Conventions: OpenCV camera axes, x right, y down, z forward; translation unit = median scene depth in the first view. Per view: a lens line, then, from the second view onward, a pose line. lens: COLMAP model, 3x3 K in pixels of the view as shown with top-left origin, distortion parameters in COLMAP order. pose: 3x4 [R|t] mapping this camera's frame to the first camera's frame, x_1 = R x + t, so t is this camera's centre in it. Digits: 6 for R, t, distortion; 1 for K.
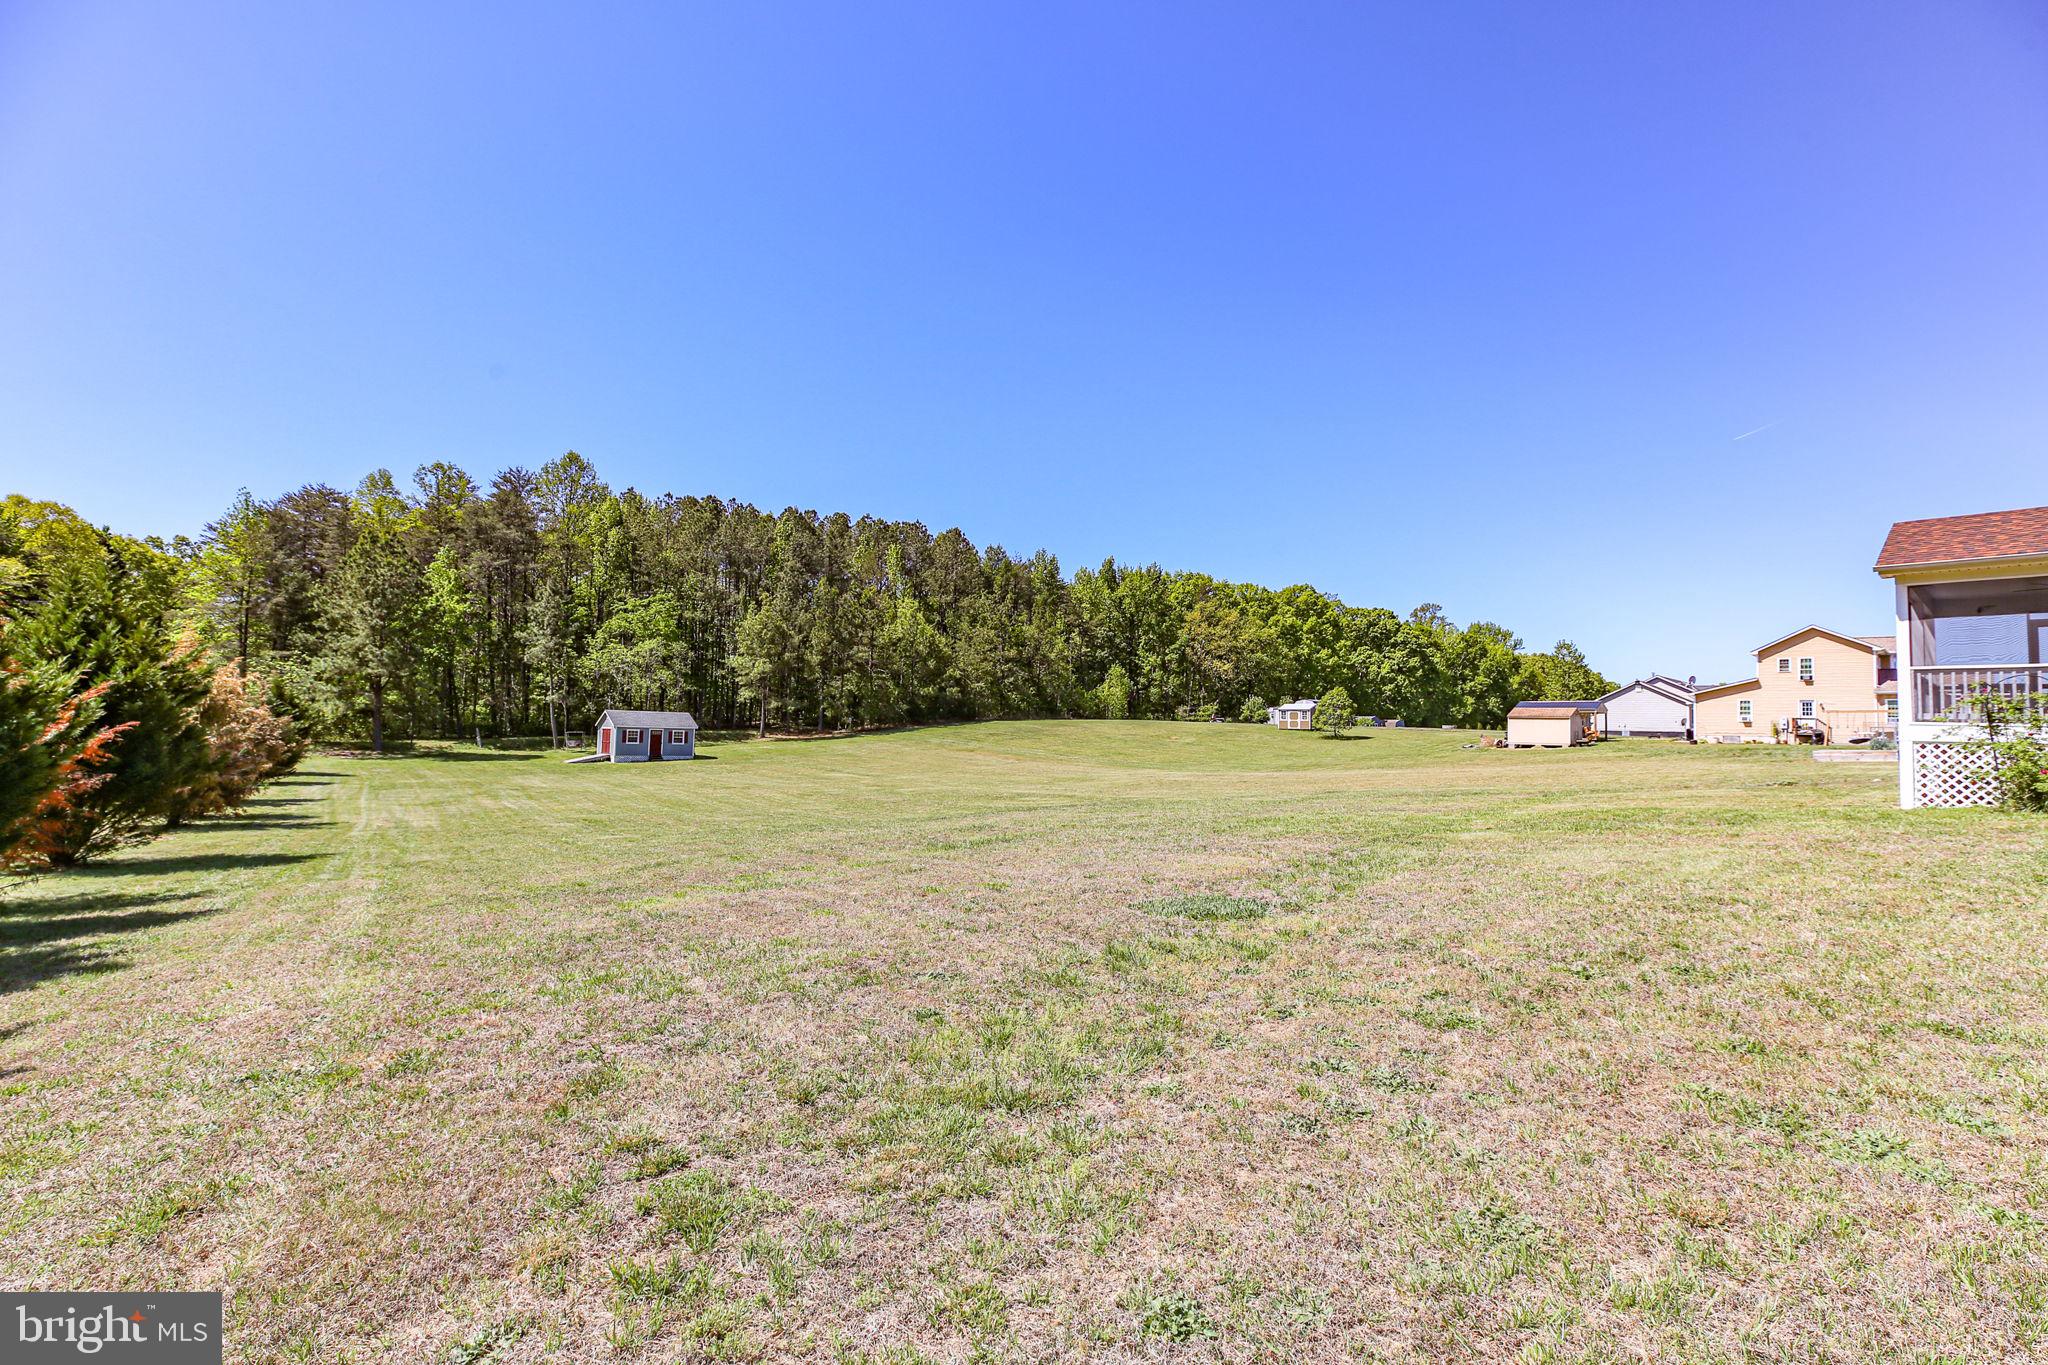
lens RADIAL K [[933.5, 0, 1075.8], [0, 933.5, 684.5], [0, 0, 1]] dist [-0.044269, 0.000070]
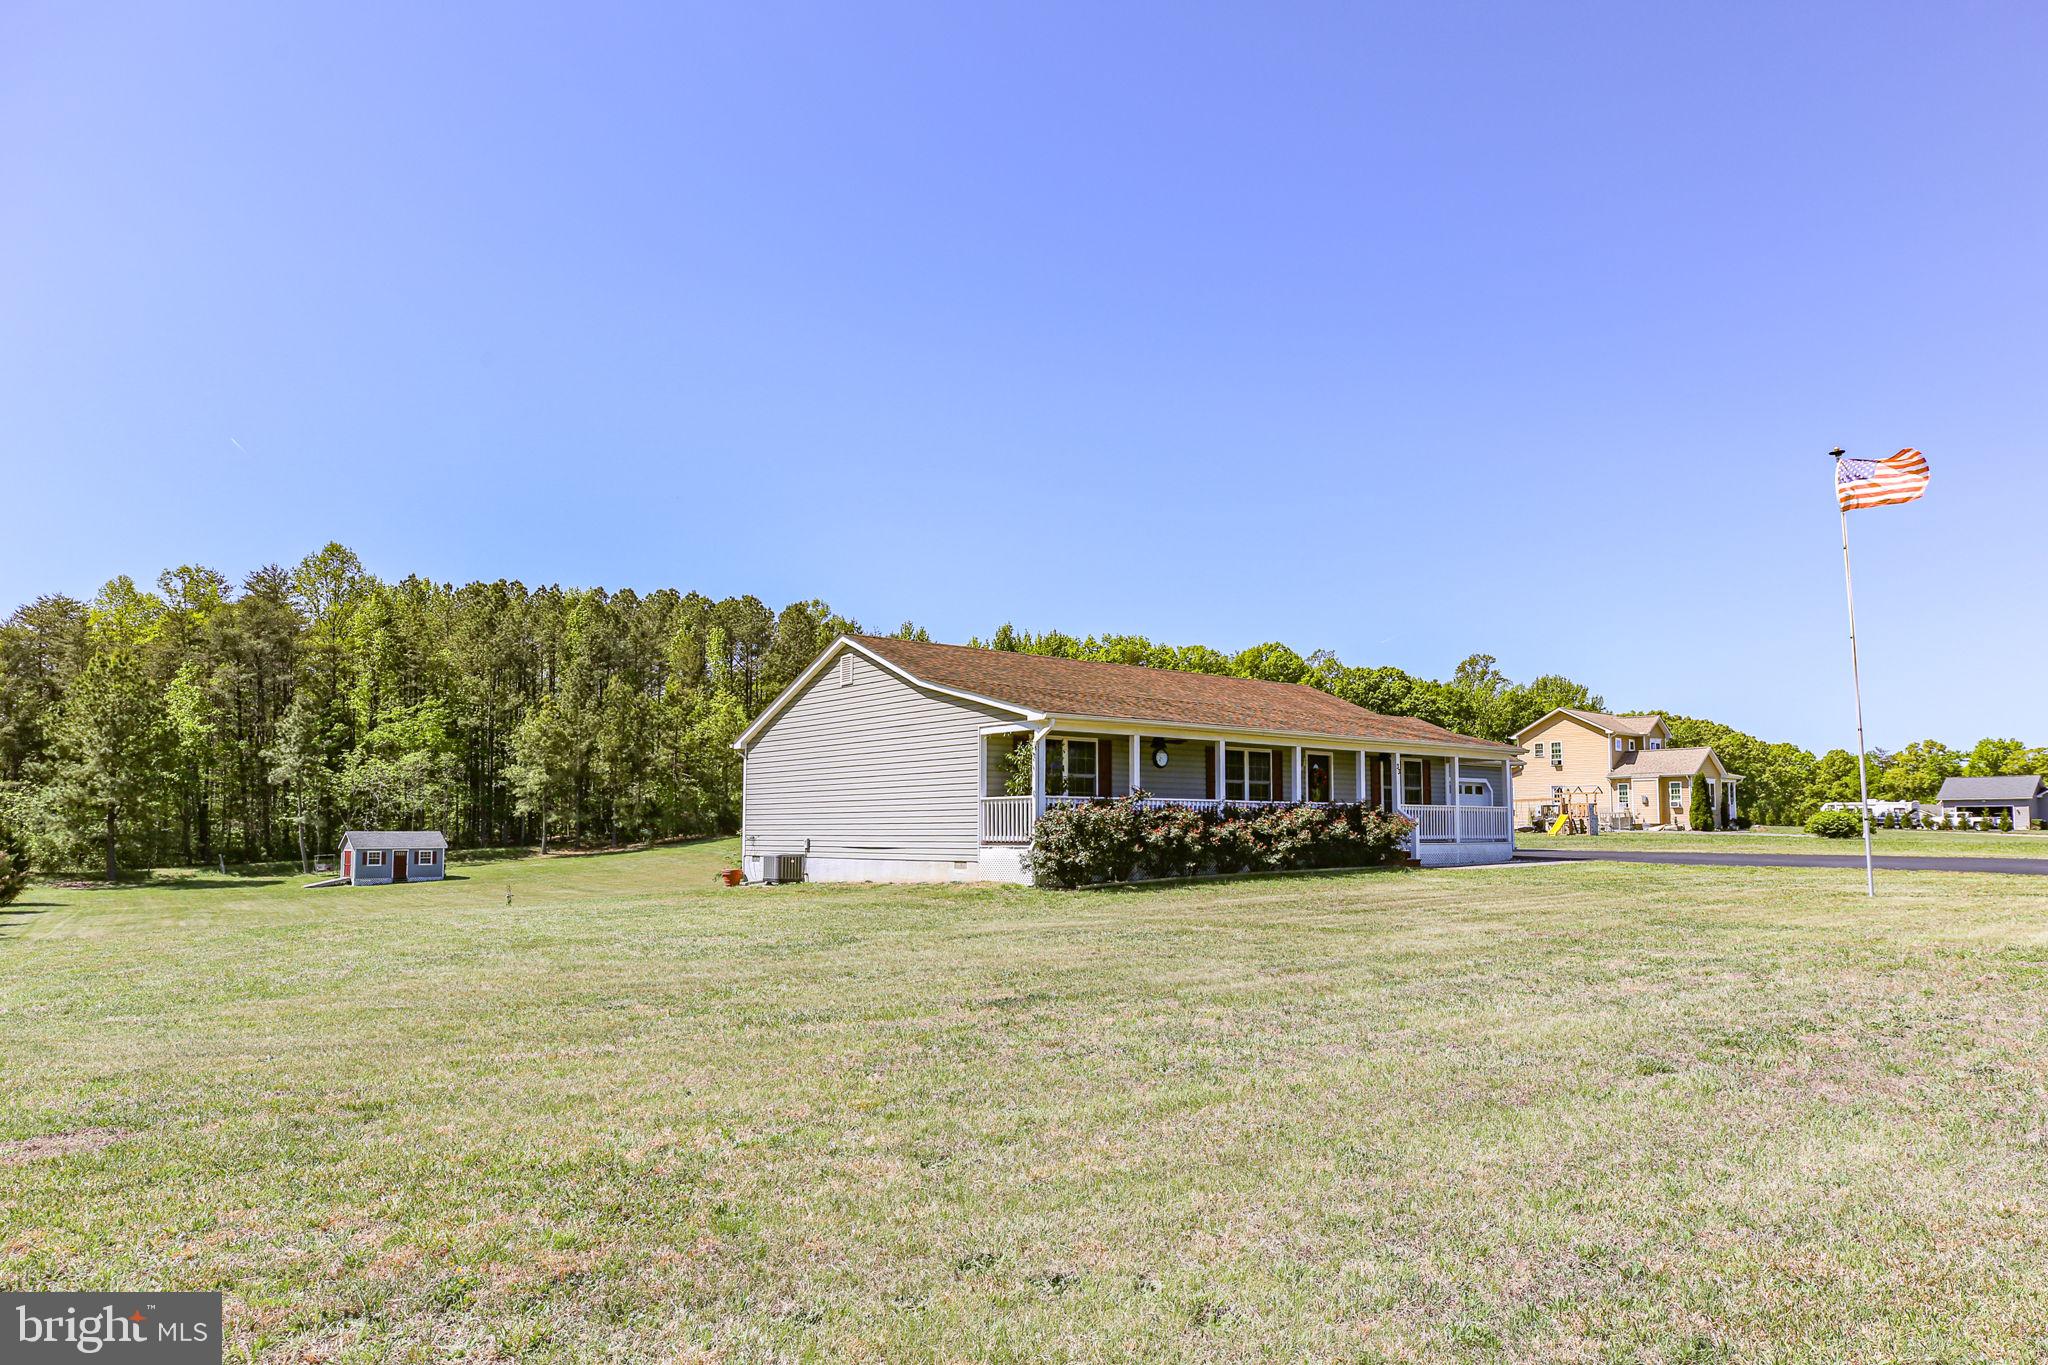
lens RADIAL K [[1275.6, 0, 1086.4], [0, 1275.6, 752.9], [0, 0, 1]] dist [-0.027537, 0.000673]
pose [[0.999017, -0.031547, -0.031126, 0.259895], [0.031263, 0.999465, -0.009581, -0.015221], [0.031411, 0.008598, 0.999470, -0.252261]]
